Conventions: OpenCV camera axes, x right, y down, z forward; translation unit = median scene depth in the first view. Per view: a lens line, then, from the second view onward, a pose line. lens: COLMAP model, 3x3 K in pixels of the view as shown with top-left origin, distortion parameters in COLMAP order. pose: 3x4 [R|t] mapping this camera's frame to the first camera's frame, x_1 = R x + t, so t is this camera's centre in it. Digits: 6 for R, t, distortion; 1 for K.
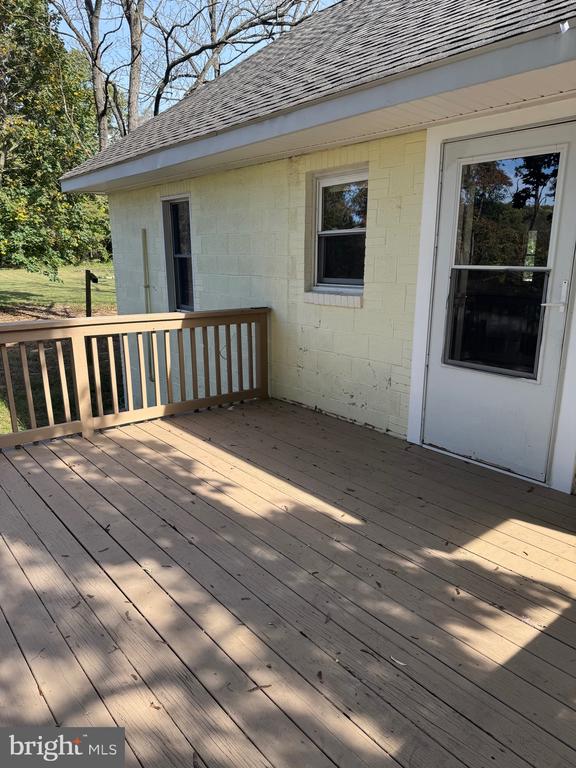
lens RADIAL K [[538.3, 0, 290.7], [0, 538.3, 387.4], [0, 0, 1]] dist [0.069872, -0.076599]
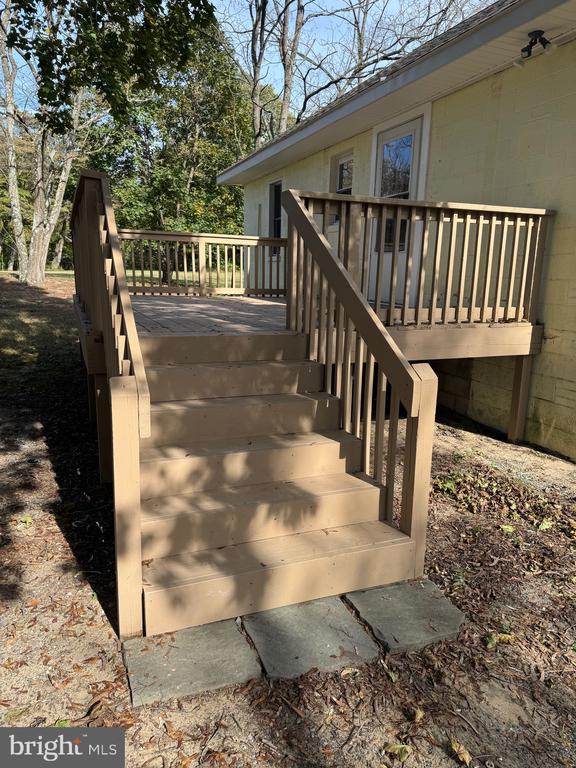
lens RADIAL K [[538.3, 0, 282.3], [0, 538.3, 383.5], [0, 0, 1]] dist [0.069872, -0.076599]
pose [[0.951121, 0.088405, -0.295894, 0.448068], [-0.099625, 0.994759, -0.023026, 0.378912], [0.292307, 0.051379, 0.954943, -0.670303]]
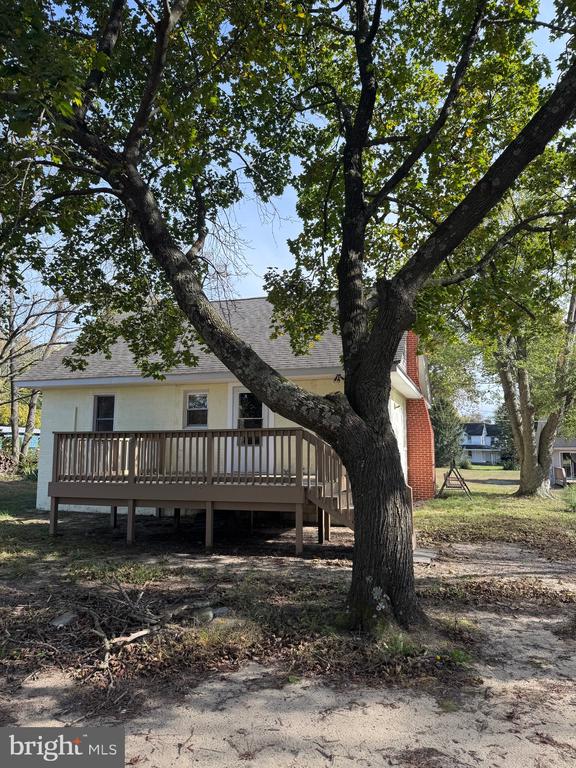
lens RADIAL K [[538.3, 0, 290.6], [0, 538.3, 386.6], [0, 0, 1]] dist [0.069872, -0.076599]
pose [[0.832103, 0.070552, 0.550115, -1.065323], [0.129847, 0.939529, -0.316900, 0.575079], [-0.539207, 0.335125, 0.772624, -1.543982]]
